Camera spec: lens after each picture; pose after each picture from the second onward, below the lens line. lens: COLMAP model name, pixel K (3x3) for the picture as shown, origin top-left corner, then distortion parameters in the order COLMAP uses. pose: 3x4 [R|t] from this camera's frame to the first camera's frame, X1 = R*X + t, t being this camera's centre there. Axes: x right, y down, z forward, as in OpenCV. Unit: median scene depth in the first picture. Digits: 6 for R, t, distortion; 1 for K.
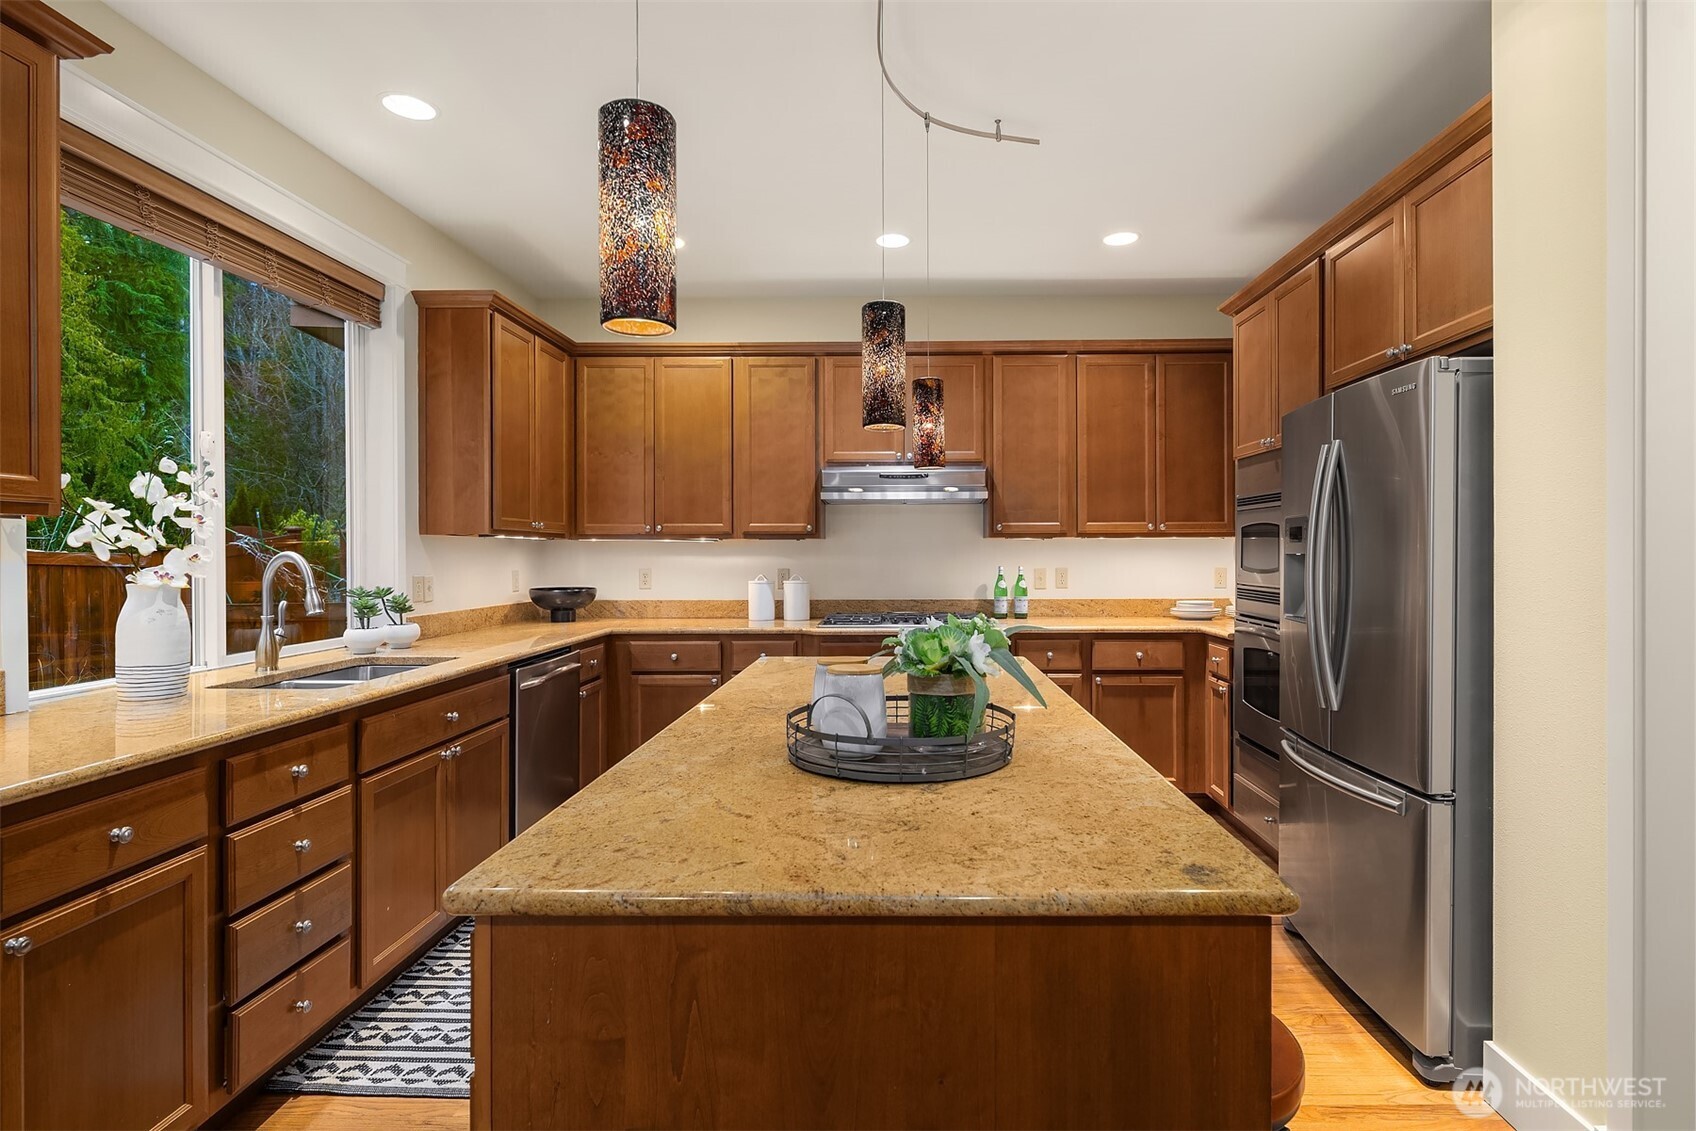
lens RADIAL K [[889.5, 0, 900.9], [0, 889.5, 556.9], [0, 0, 1]] dist [0.002089, 0.000164]
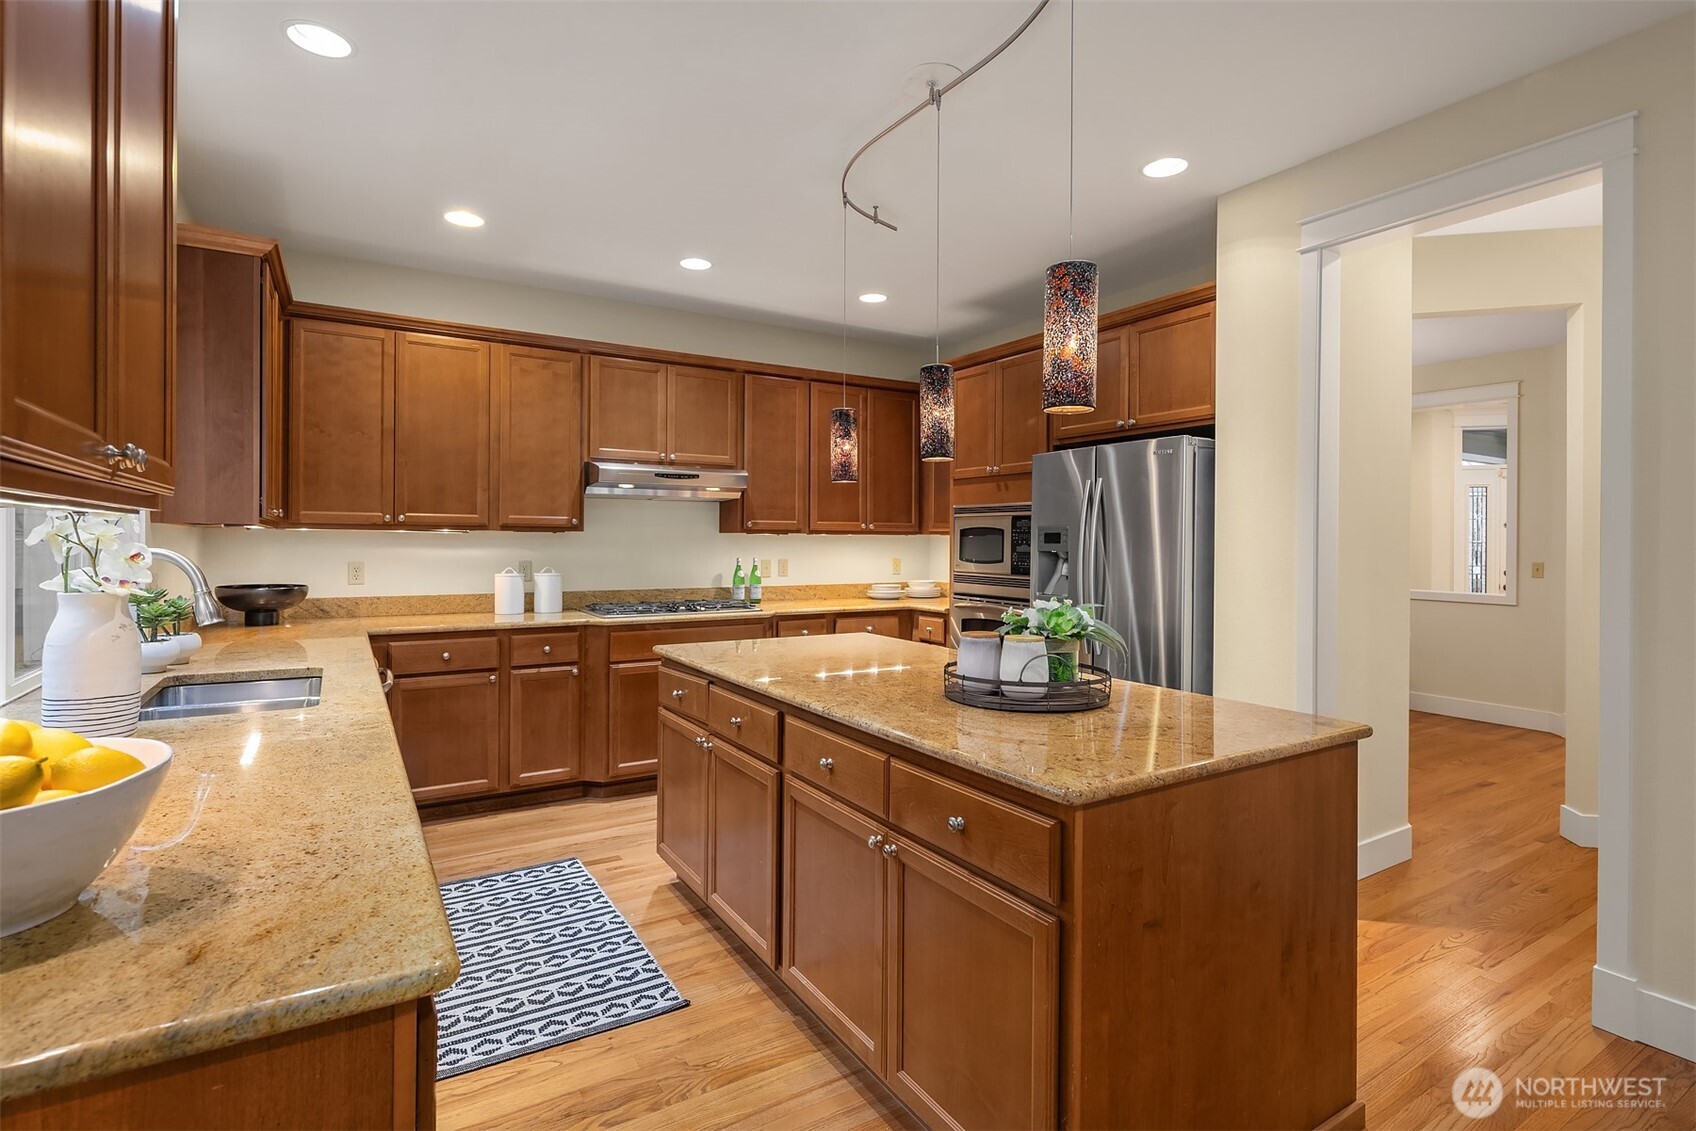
lens RADIAL K [[833.2, 0, 902.9], [0, 833.2, 541.4], [0, 0, 1]] dist [0.000036, -0.002250]
pose [[0.830890, 0.007444, 0.556386, -0.324614], [-0.005934, 0.999972, -0.004518, -0.007529], [-0.556404, 0.000452, 0.830912, -0.000521]]
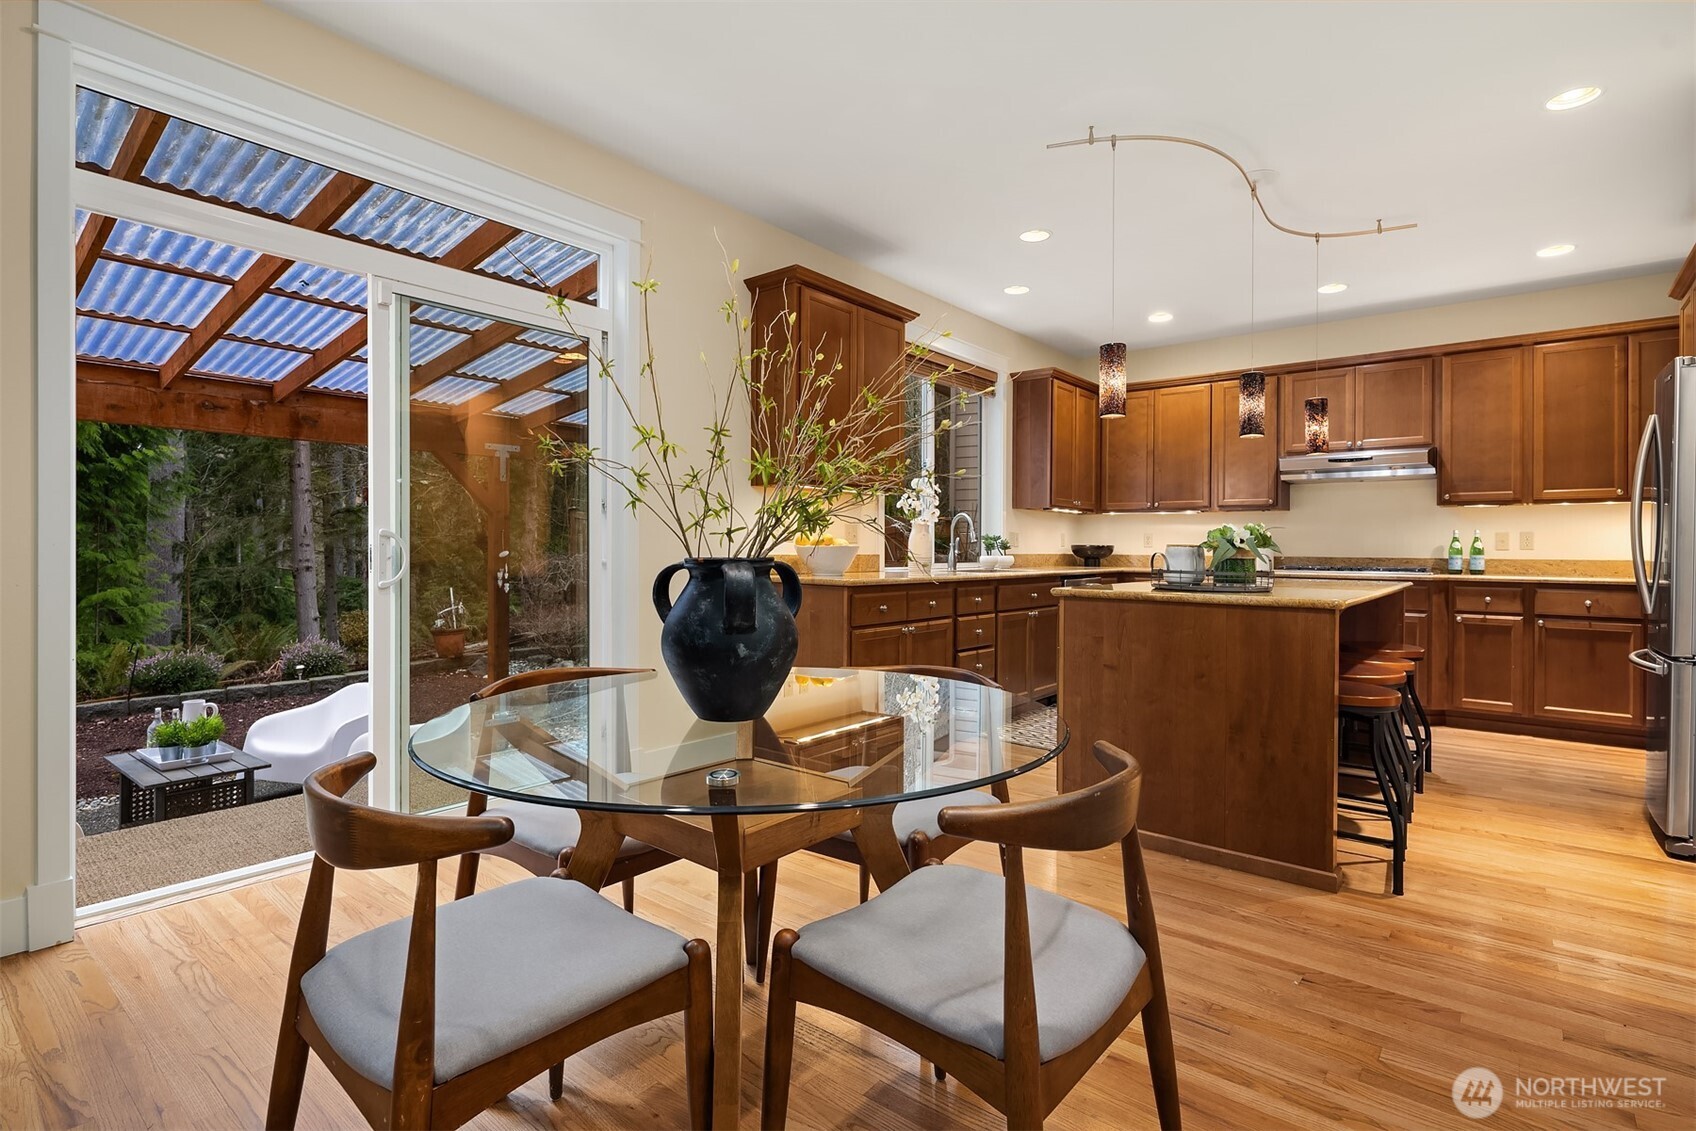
lens RADIAL K [[833.2, 0, 797.0], [0, 833.2, 544.5], [0, 0, 1]] dist [0.000036, -0.002250]
pose [[0.758702, 0.005832, -0.651412, 0.179755], [-0.012598, 0.999904, -0.005721, 0.050099], [0.651316, 0.012547, 0.758703, -0.447059]]
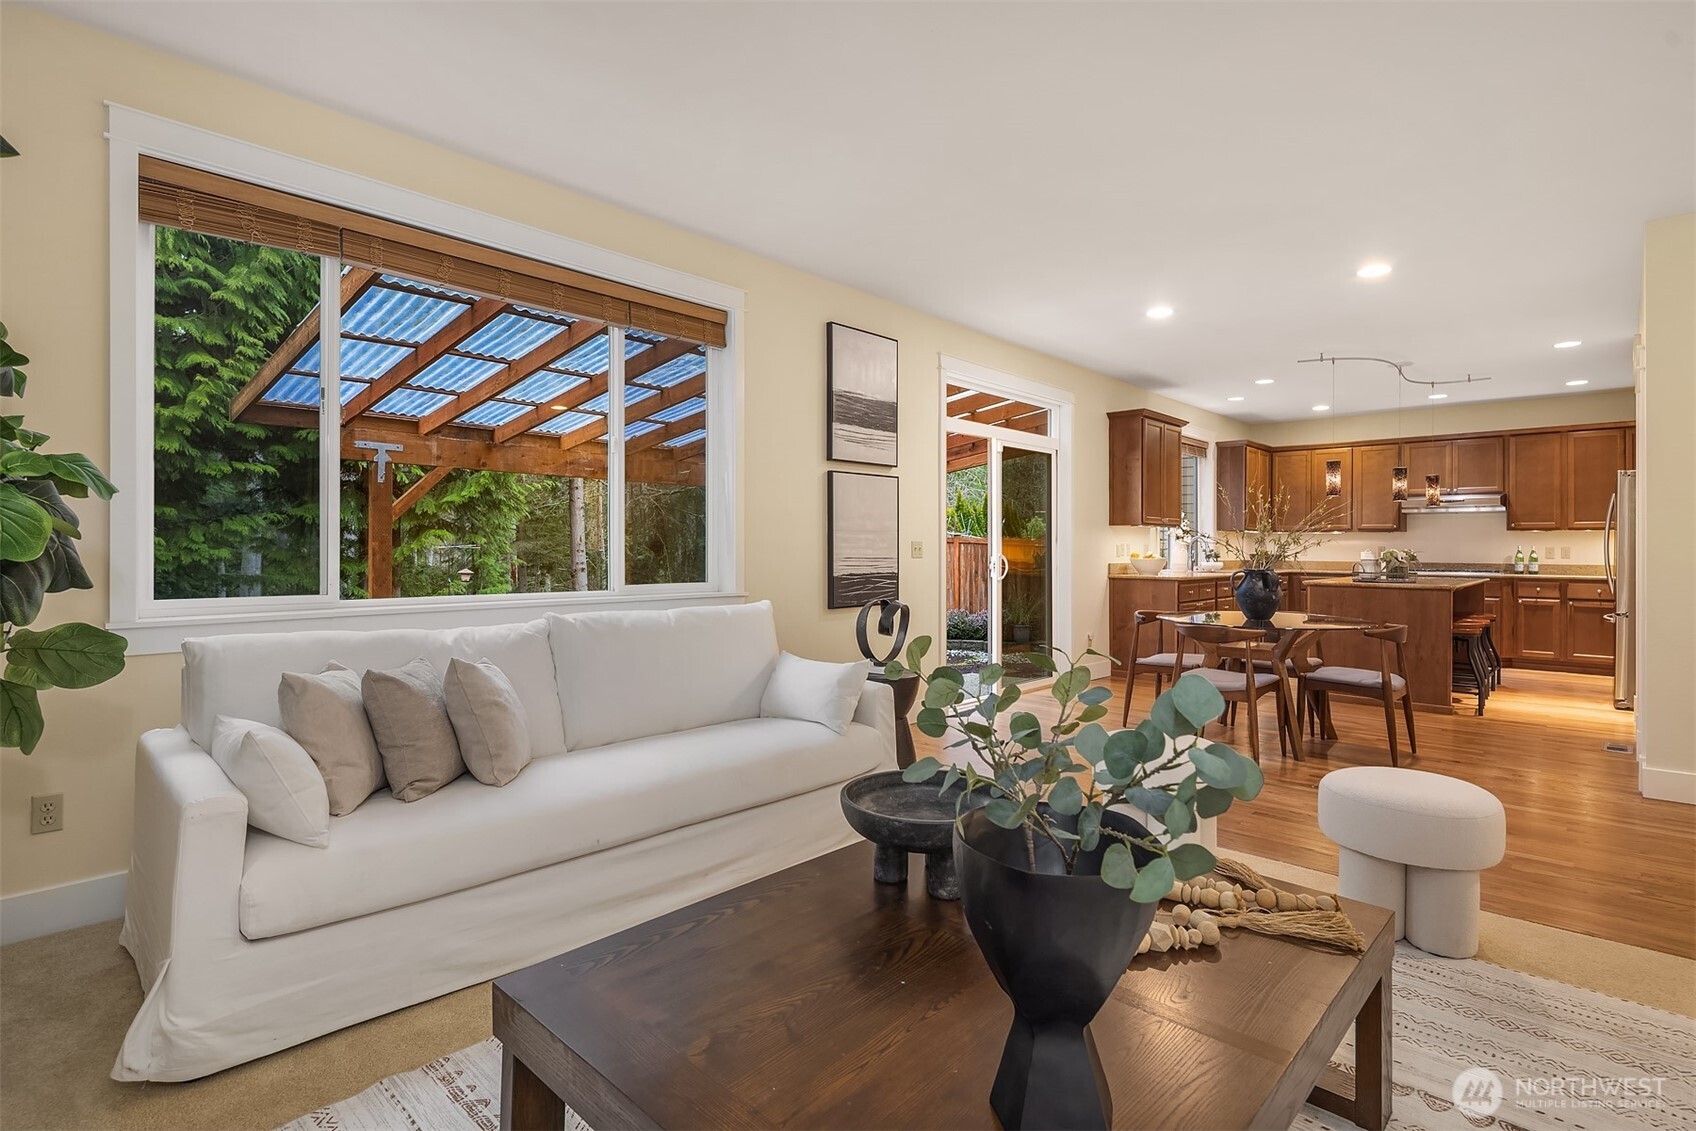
lens RADIAL K [[833.2, 0, 810.2], [0, 833.2, 543.0], [0, 0, 1]] dist [0.000036, -0.002250]
pose [[0.722133, 0.003123, -0.691748, 0.261300], [-0.010759, 0.999920, -0.006718, 0.034246], [0.691671, 0.012294, 0.722108, -1.378698]]
